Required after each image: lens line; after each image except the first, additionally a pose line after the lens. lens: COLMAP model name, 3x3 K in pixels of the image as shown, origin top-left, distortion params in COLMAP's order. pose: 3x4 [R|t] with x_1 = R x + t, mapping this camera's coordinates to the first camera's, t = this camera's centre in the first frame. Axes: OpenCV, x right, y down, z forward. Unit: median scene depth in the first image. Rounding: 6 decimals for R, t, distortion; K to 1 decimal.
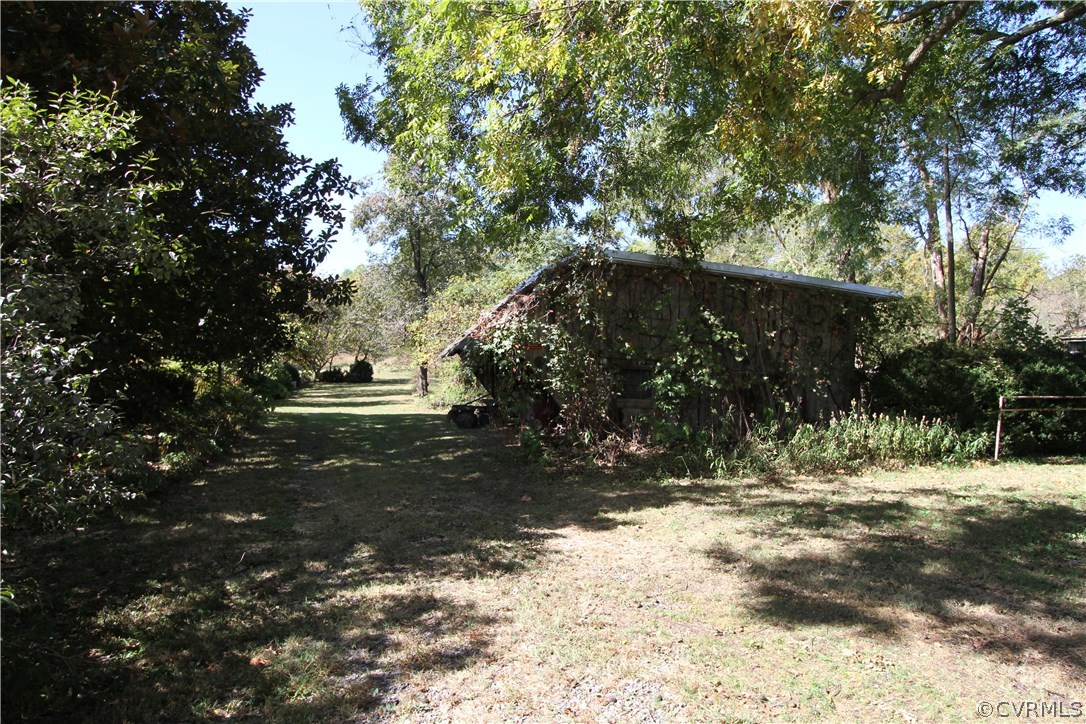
lens RADIAL K [[733.5, 0, 543.0], [0, 733.5, 362.0], [0, 0, 1]] dist [-0.002485, -0.002098]
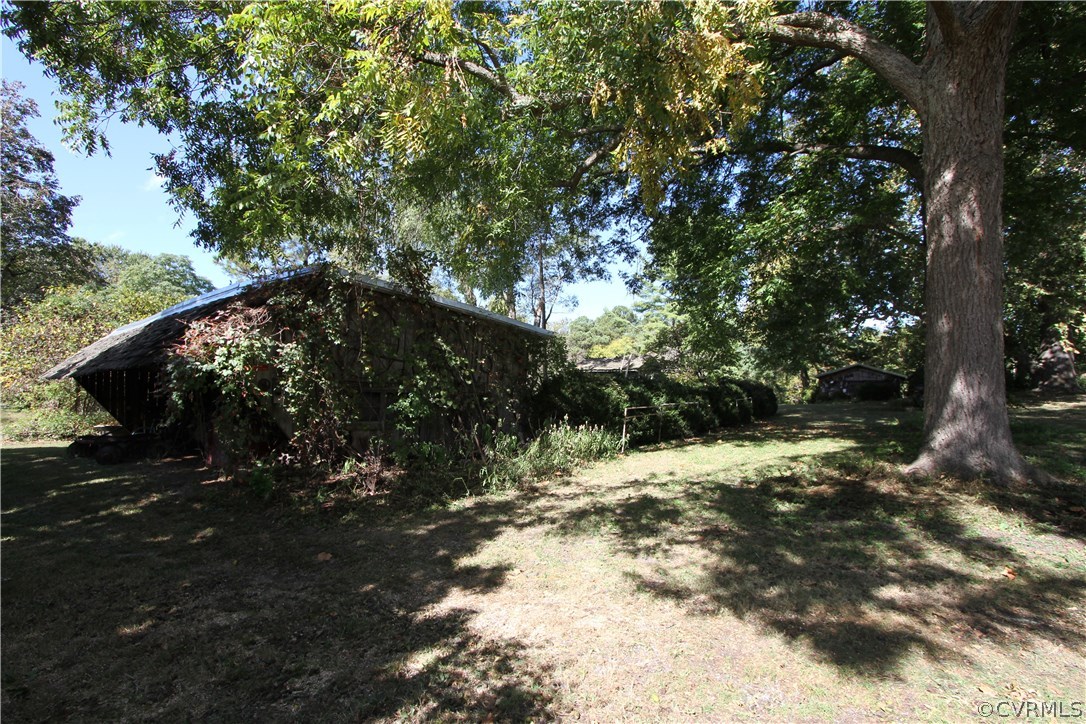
lens RADIAL K [[516.6, 0, 547.7], [0, 516.6, 362.3], [0, 0, 1]] dist [-0.021502, 0.005413]
pose [[0.745755, 0.027380, 0.665657, -0.171430], [0.000819, 0.999117, -0.042013, -0.001228], [-0.666220, 0.031876, 0.745074, 0.324402]]
